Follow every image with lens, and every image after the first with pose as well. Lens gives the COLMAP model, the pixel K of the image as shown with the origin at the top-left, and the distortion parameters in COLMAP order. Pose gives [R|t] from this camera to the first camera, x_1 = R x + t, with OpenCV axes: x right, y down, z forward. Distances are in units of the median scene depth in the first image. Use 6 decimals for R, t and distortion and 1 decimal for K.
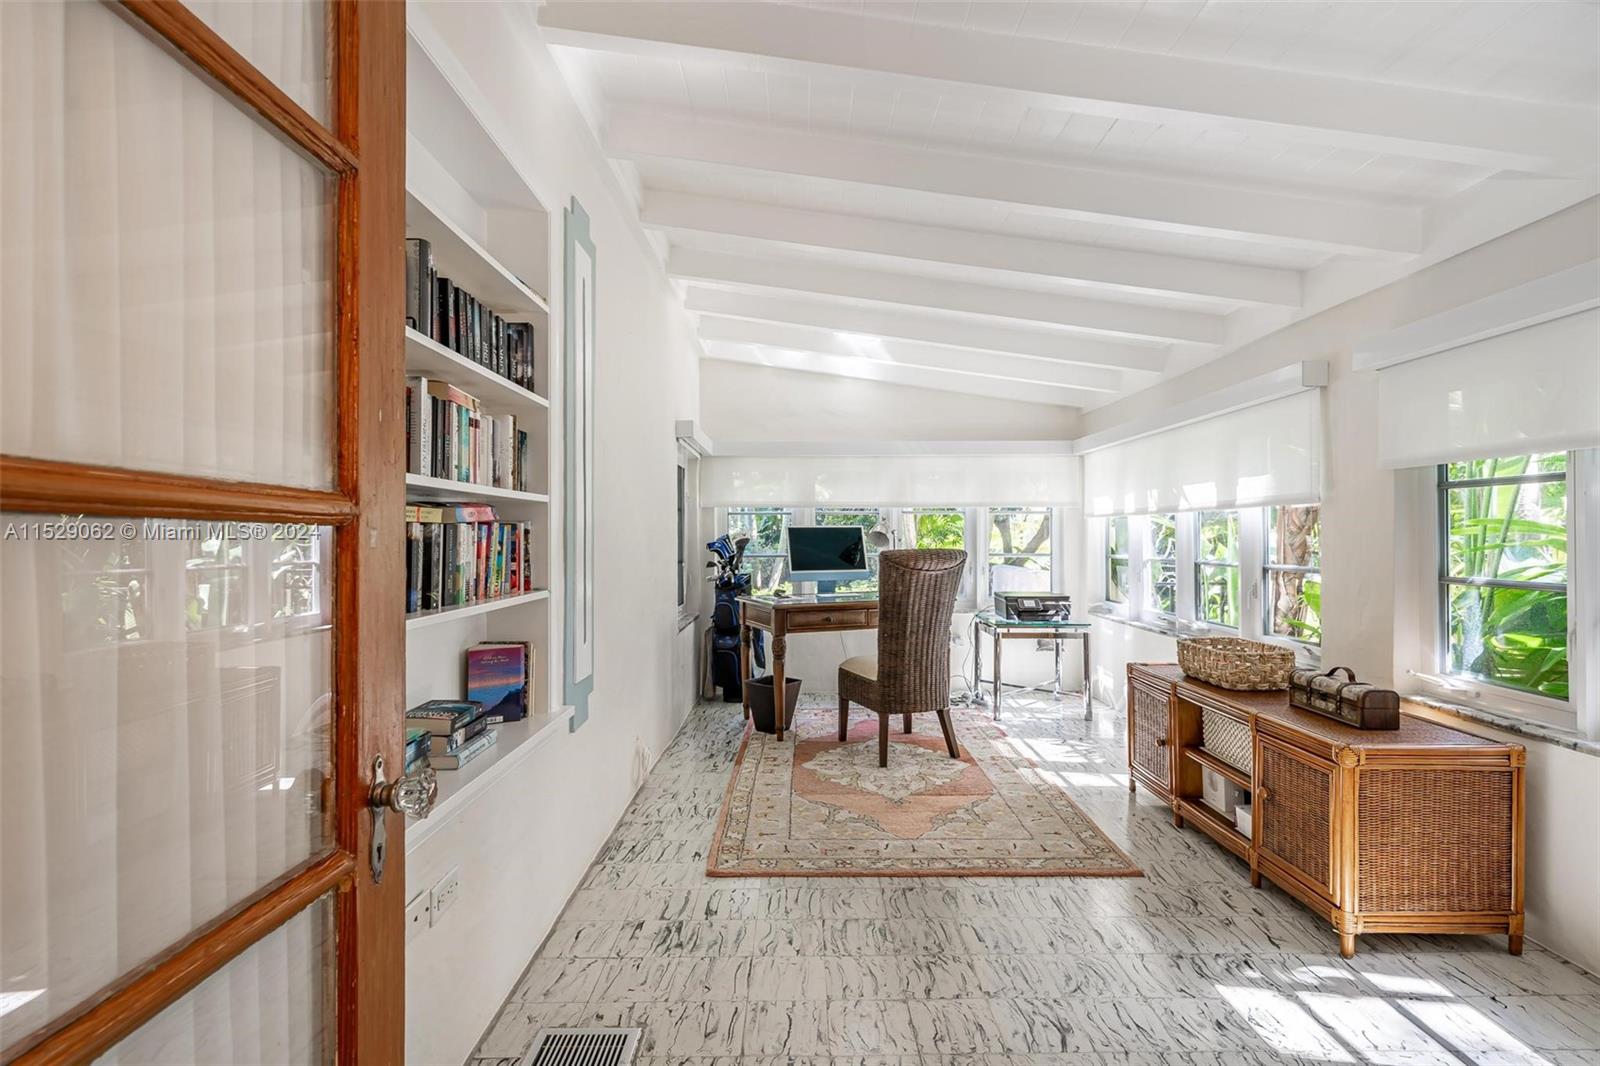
lens RADIAL K [[776.9, 0, 800.0], [0, 776.9, 533.0], [0, 0, 1]] dist [-0.000178, -0.000357]
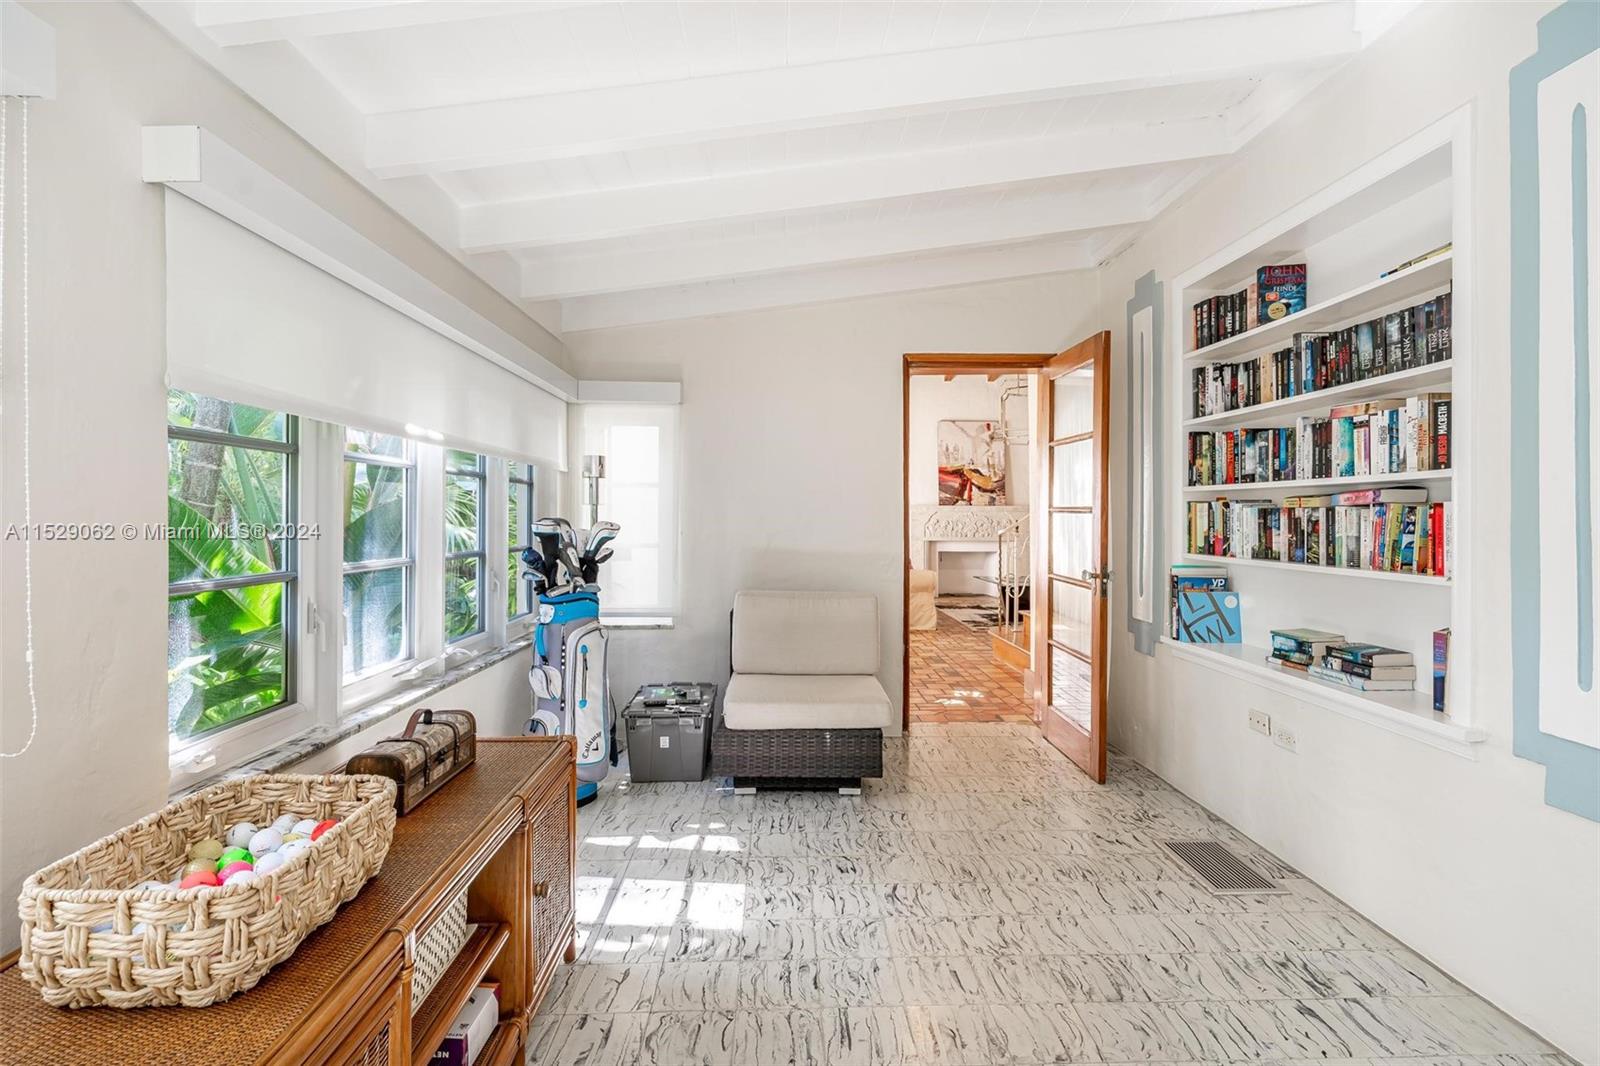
lens RADIAL K [[776.9, 0, 800.0], [0, 776.9, 533.0], [0, 0, 1]] dist [-0.000178, -0.000357]
pose [[-0.999719, 0.001894, -0.023627, 0.473130], [0.001514, 0.999869, 0.016091, 0.008846], [0.023654, 0.016051, -0.999591, 2.069789]]
